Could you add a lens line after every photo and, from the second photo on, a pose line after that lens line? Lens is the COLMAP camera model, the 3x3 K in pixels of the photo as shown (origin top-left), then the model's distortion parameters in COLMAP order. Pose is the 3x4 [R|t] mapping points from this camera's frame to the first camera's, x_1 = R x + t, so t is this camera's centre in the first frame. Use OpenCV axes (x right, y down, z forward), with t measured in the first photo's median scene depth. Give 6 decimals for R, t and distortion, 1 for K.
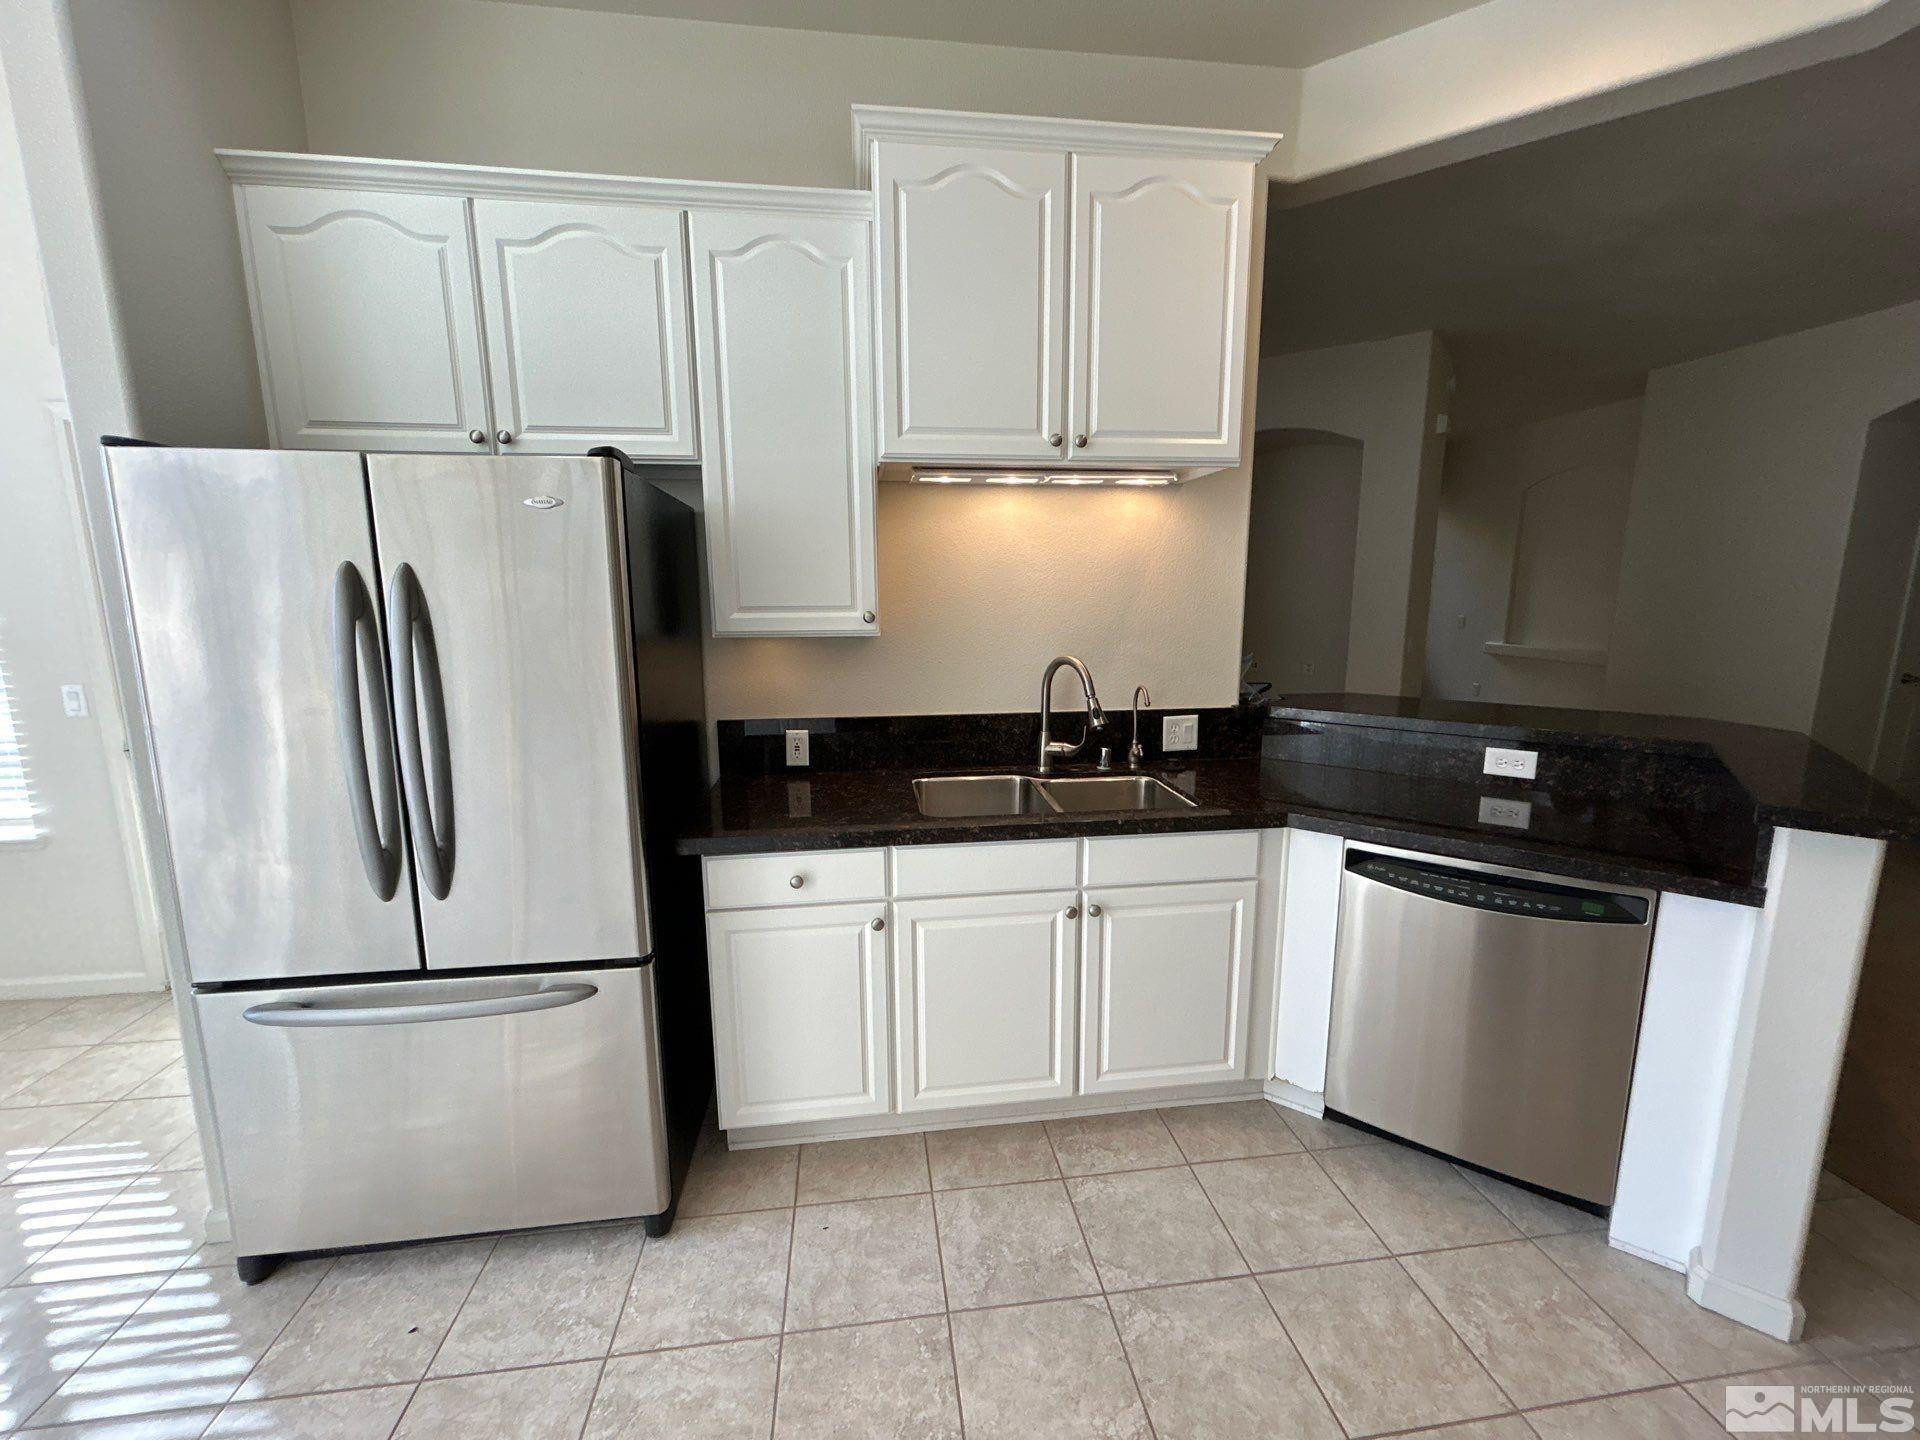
lens RADIAL K [[777.9, 0, 960.0], [0, 777.9, 720.0], [0, 0, 1]] dist [-0.001202, -0.000079]
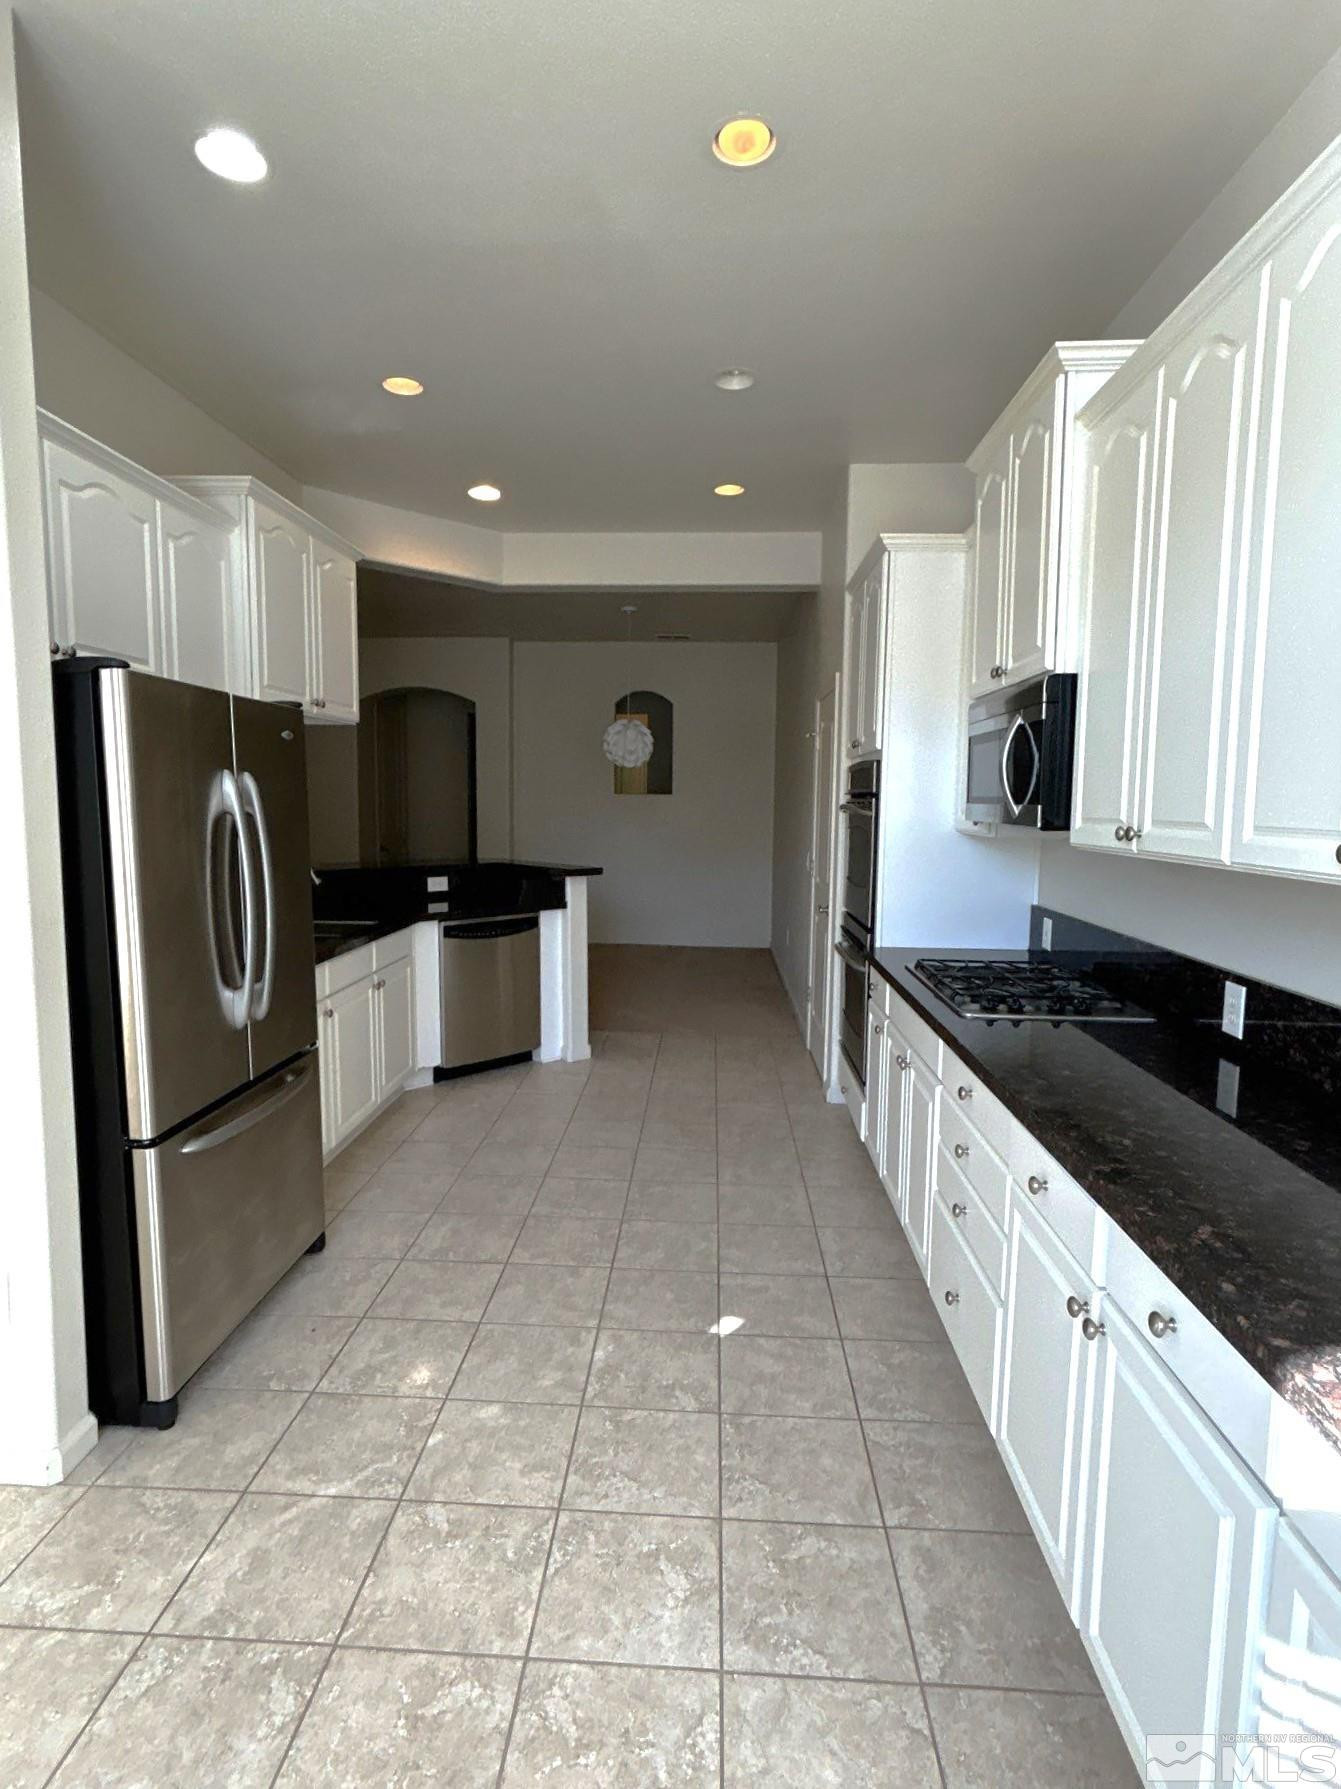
lens RADIAL K [[937.8, 0, 663.1], [0, 937.8, 893.0], [0, 0, 1]] dist [0.001142, -0.000076]
pose [[0.184988, -0.093285, 0.978303, -1.573760], [0.154192, 0.985910, 0.064855, 0.011850], [-0.970569, 0.138849, 0.196766, -0.019945]]
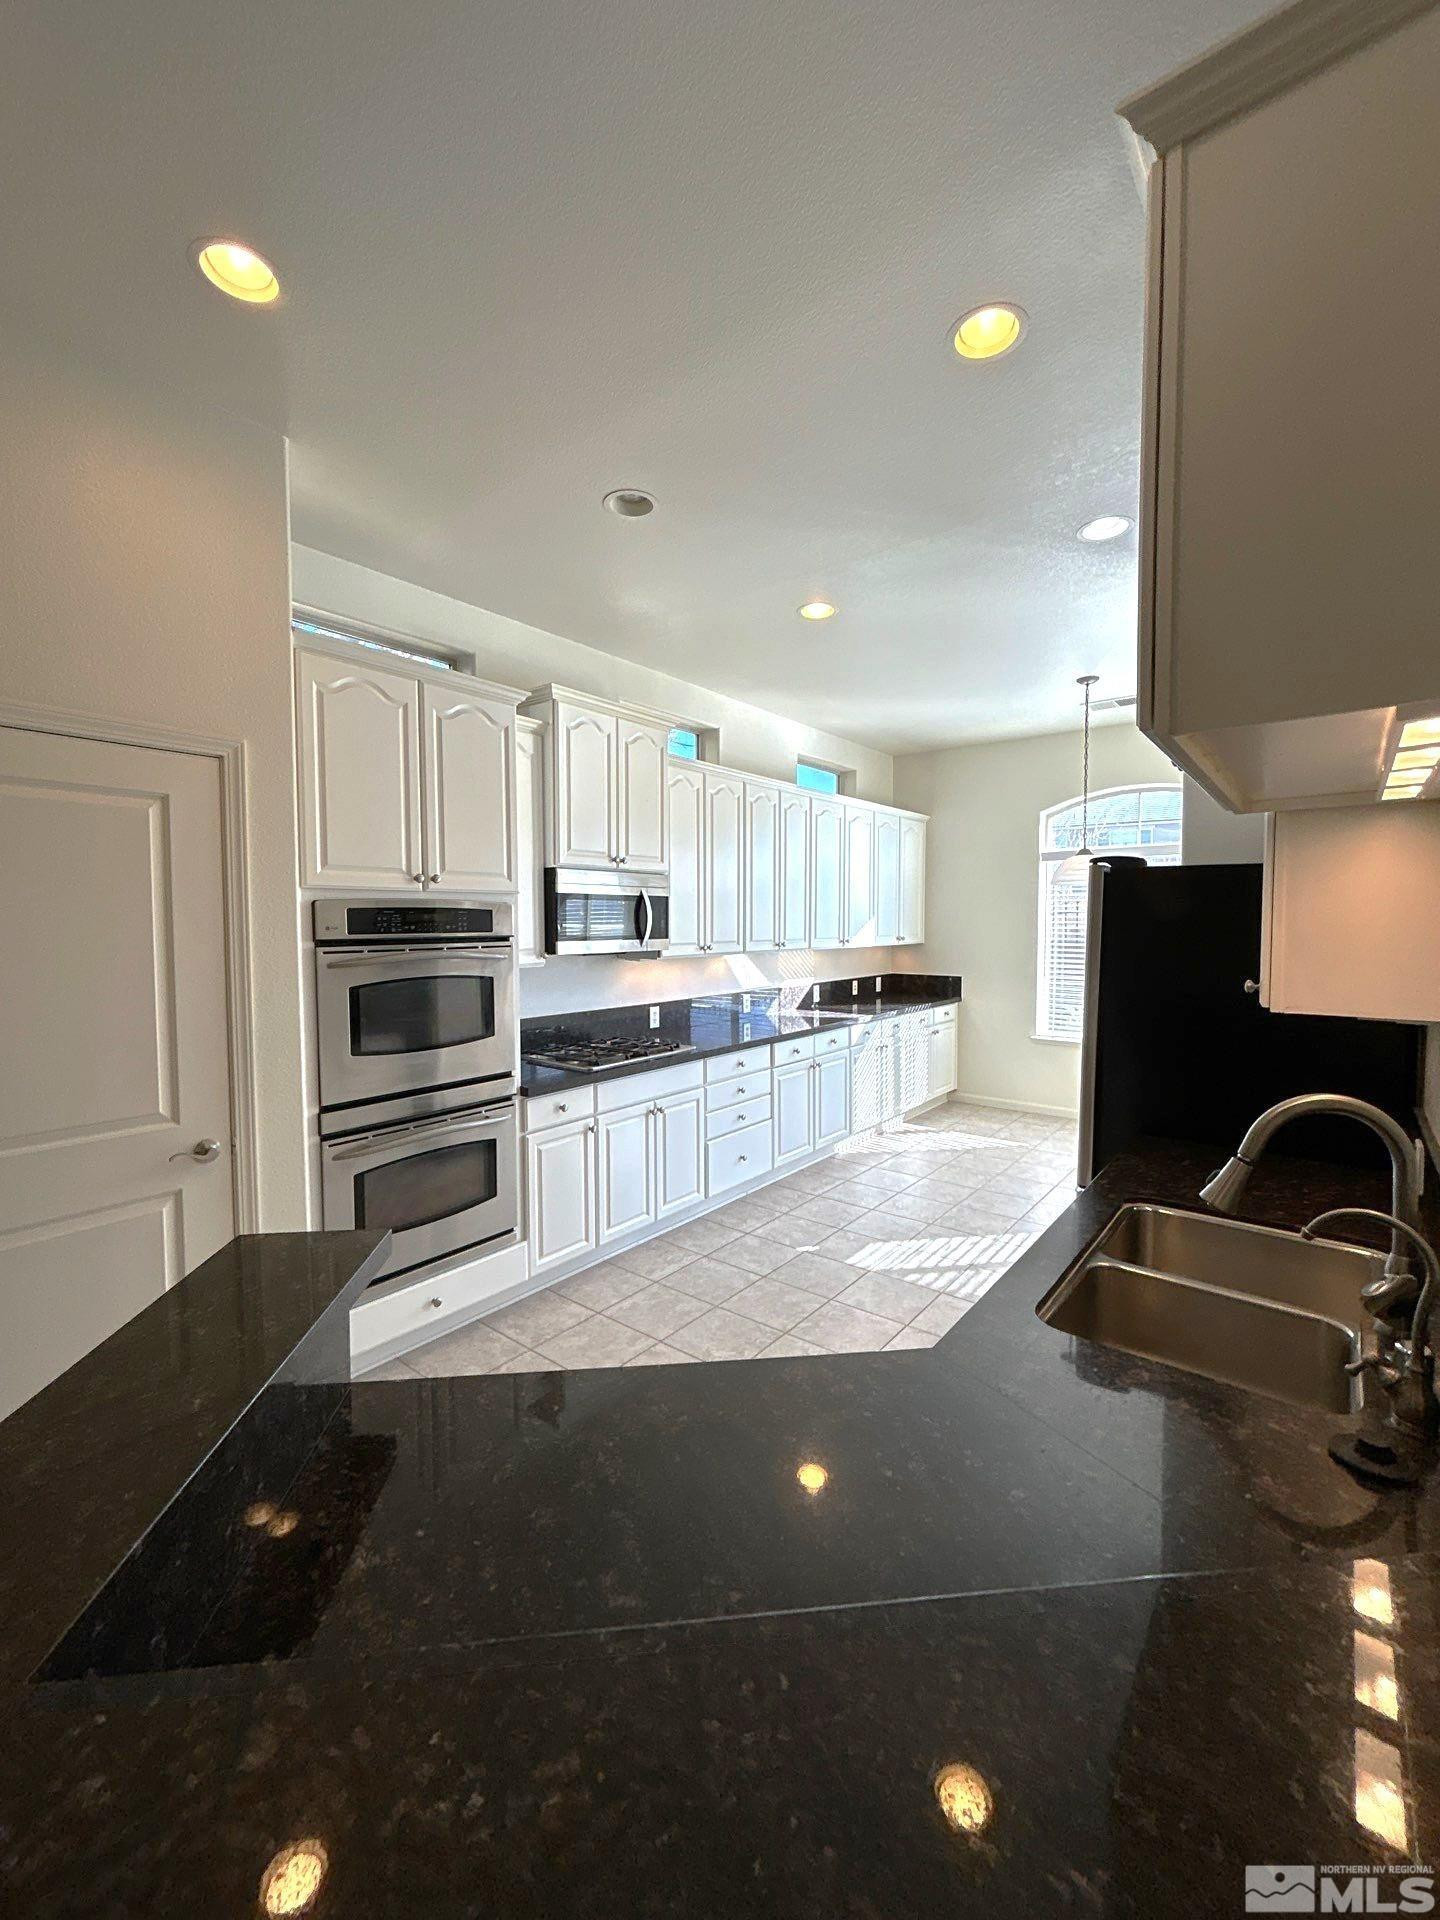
lens RADIAL K [[777.9, 0, 714.2], [0, 777.9, 958.8], [0, 0, 1]] dist [-0.001202, -0.000079]
pose [[-0.718376, 0.039448, -0.694535, 0.923808], [-0.108209, 0.979902, 0.167580, -0.238280], [0.687187, 0.195540, -0.699670, 1.183811]]
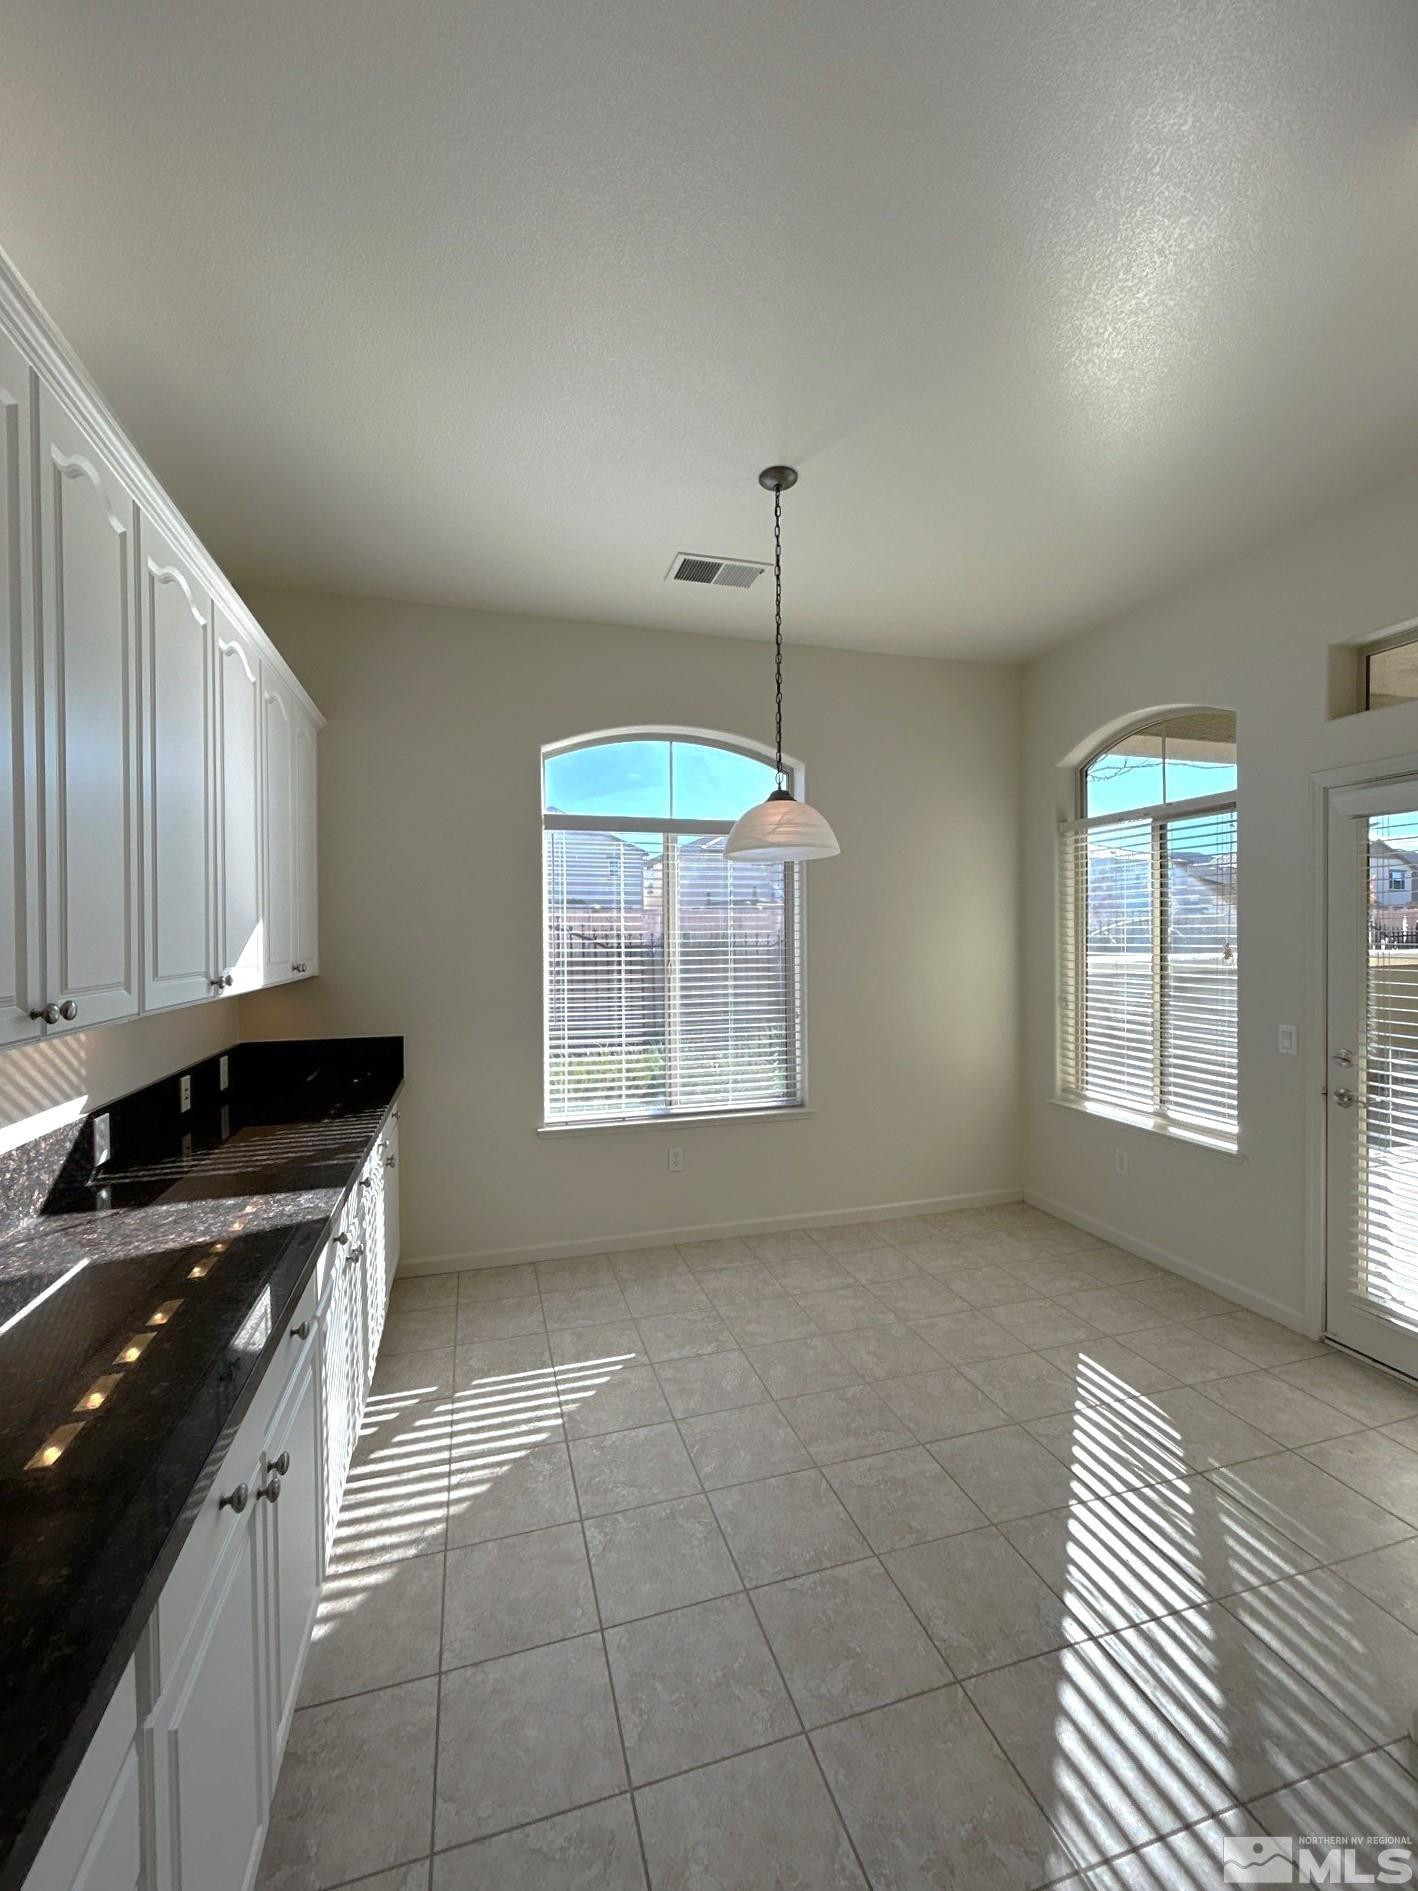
lens RADIAL K [[780.4, 0, 711.3], [0, 780.4, 943.3], [0, 0, 1]] dist [0.003536, 0.000069]
pose [[0.164761, 0.011155, -0.986270, -0.240875], [-0.156475, 0.987568, -0.014970, -0.019093], [0.973842, 0.156794, 0.164459, 0.015030]]
